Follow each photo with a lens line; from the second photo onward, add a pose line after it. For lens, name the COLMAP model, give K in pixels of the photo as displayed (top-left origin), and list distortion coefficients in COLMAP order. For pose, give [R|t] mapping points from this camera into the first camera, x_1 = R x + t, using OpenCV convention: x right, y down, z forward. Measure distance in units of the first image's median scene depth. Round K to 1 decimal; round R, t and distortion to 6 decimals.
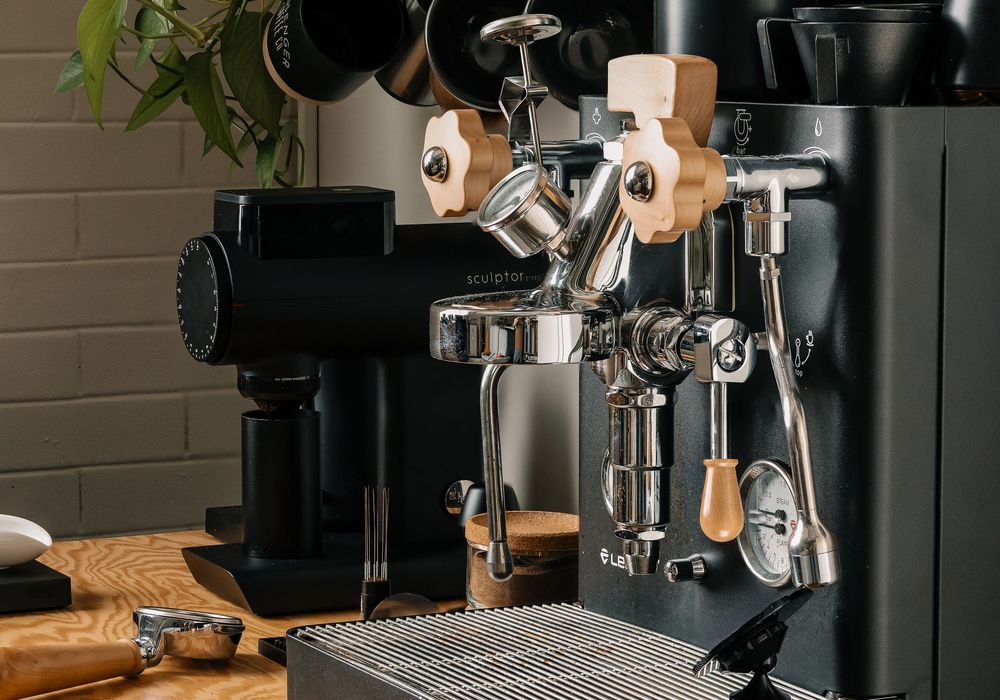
lens RADIAL K [[2966.1, 0, 500.2], [0, 2966.1, 351.9], [0, 0, 1]] dist [-0.754920, 0.000000]
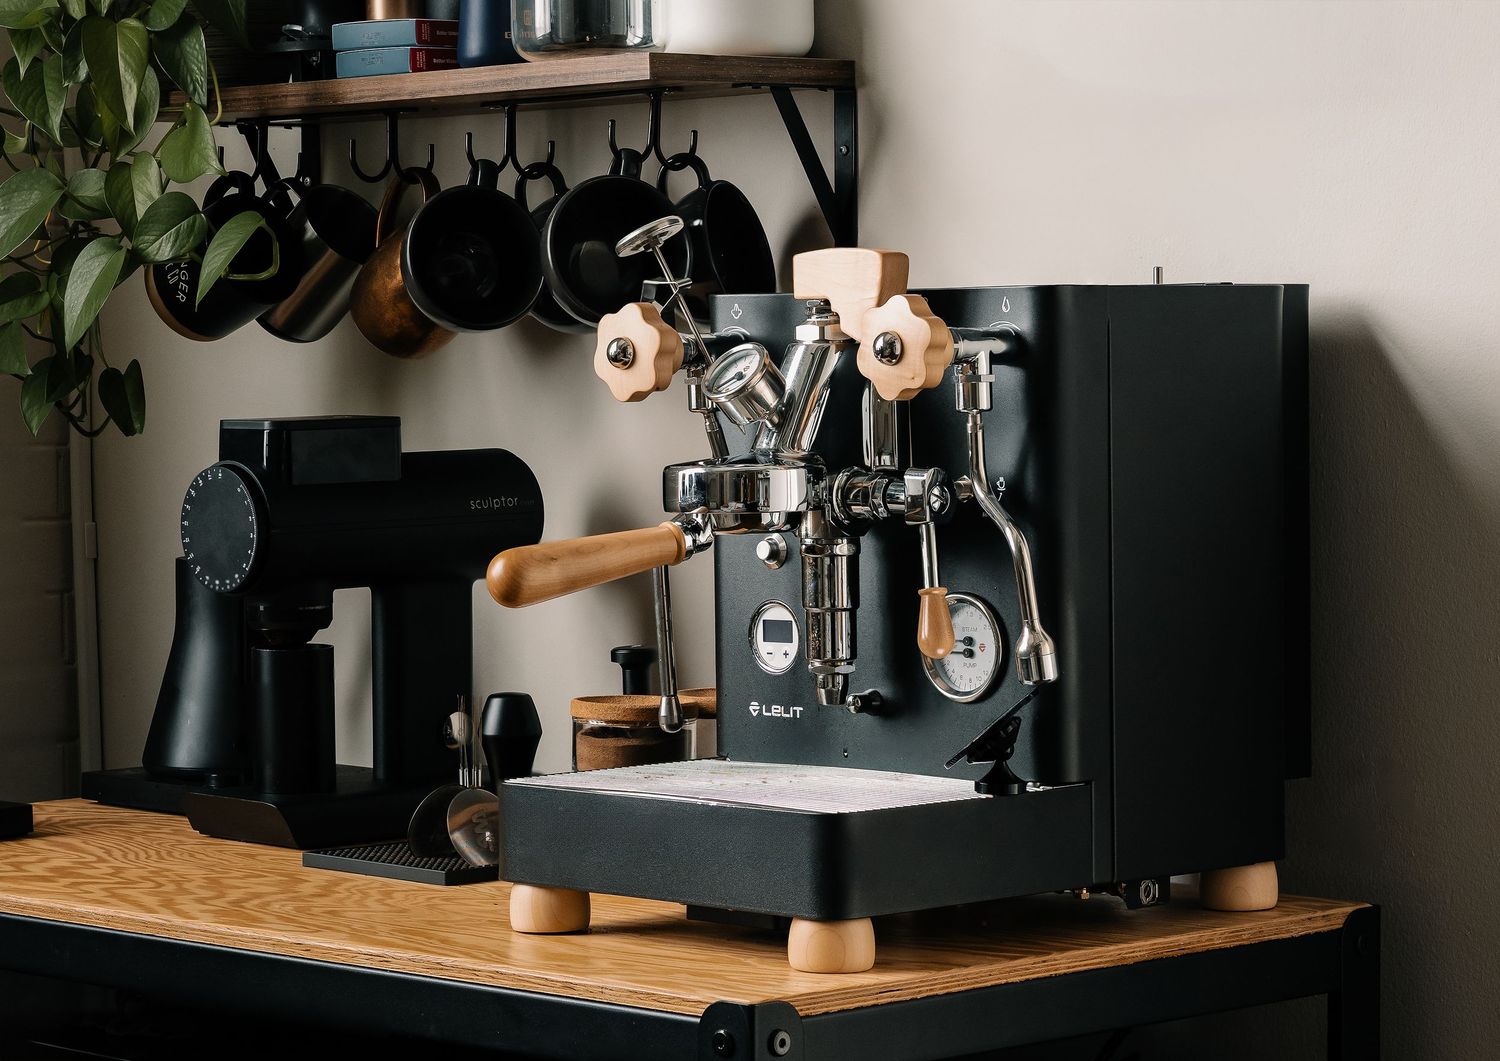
lens RADIAL K [[4449.2, 0, 749.6], [0, 4449.2, 526.9], [0, 0, 1]] dist [-0.754920, 0.000000]
pose [[0.951377, -0.027011, 0.306842, -0.535366], [0.048208, 0.996929, -0.061711, 0.117306], [-0.304233, 0.073502, 0.949758, -0.655937]]
